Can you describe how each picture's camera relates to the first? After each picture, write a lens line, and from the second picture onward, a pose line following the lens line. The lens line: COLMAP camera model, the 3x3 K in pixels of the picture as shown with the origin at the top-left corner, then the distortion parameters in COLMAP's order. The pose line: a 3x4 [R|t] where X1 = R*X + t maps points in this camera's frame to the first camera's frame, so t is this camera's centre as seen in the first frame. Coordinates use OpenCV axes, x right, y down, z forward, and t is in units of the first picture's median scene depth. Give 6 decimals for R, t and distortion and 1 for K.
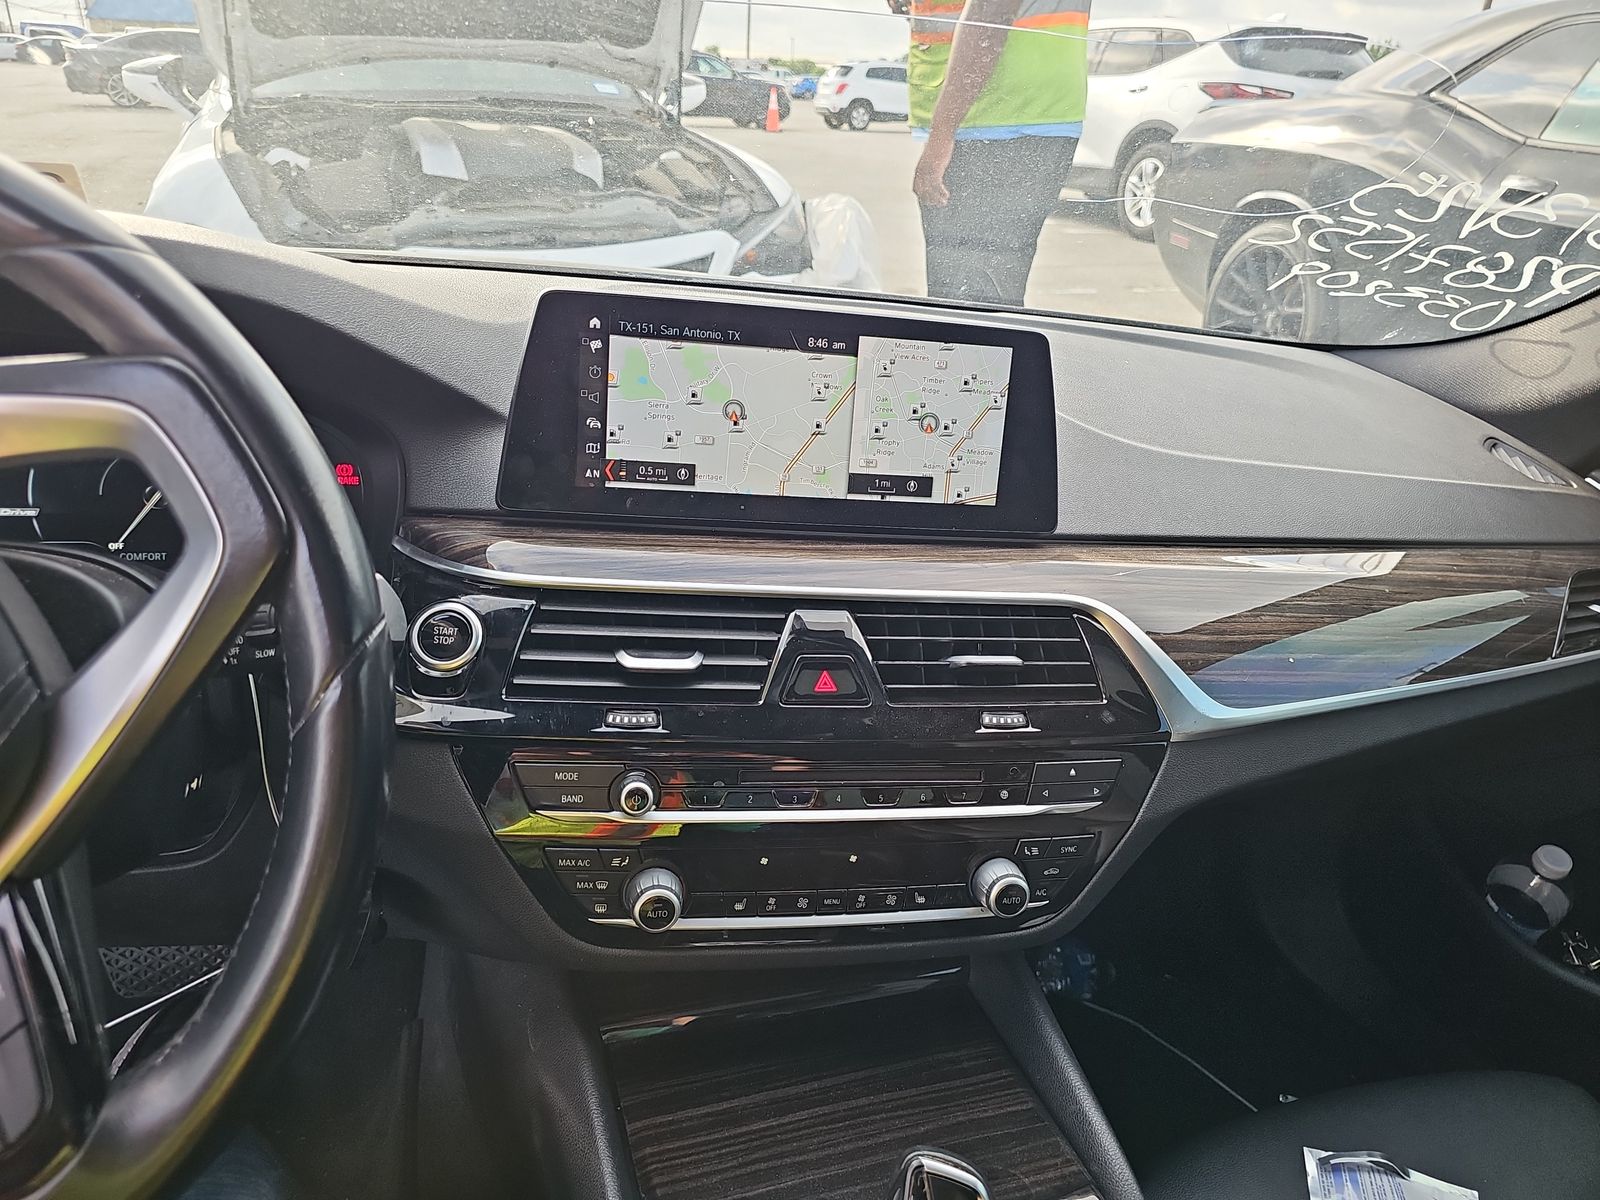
lens RADIAL K [[1082.2, 0, 800.1], [0, 1082.2, 564.7], [0, 0, 1]] dist [-0.003403, -0.003704]
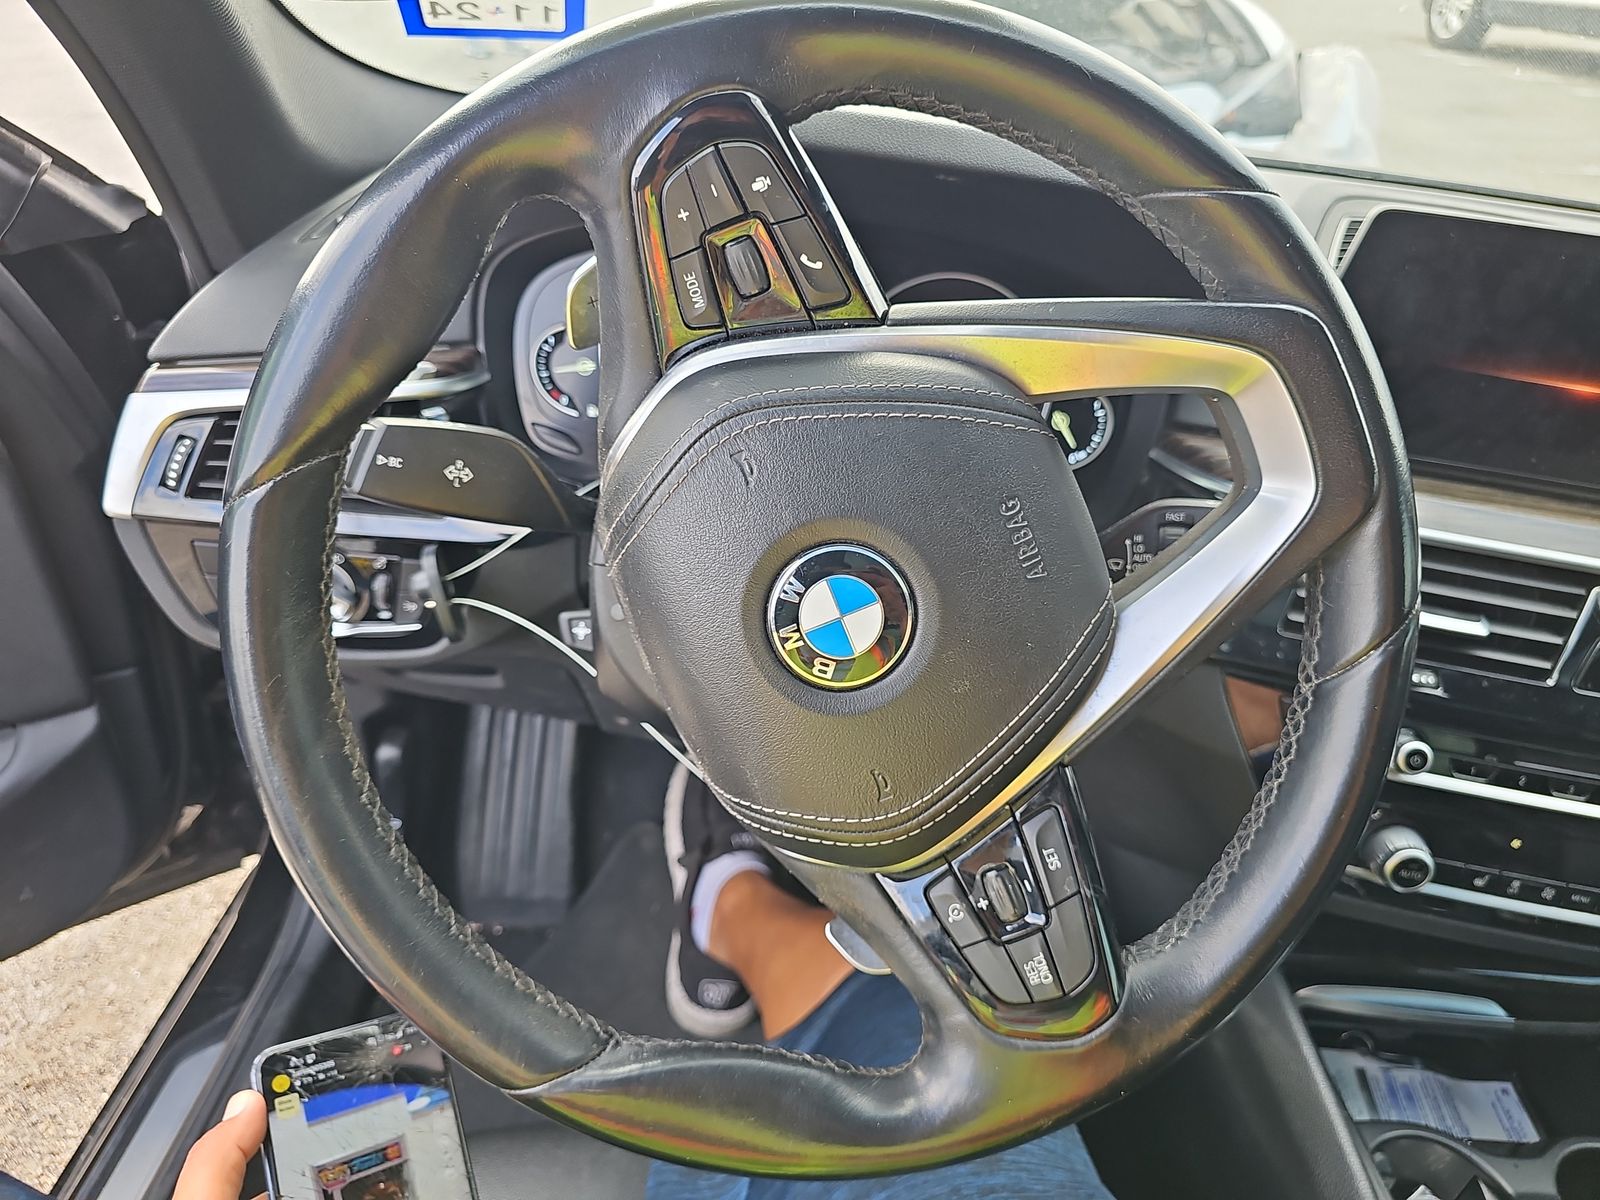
lens RADIAL K [[1118.2, 0, 800.0], [0, 1118.2, 600.0], [0, 0, 1]] dist [0.003768, -0.005502]
pose [[0.945885, 0.162734, -0.280748, -0.383468], [-0.121260, 0.979745, 0.159360, -0.017384], [0.300995, -0.116693, 0.946459, -0.101402]]
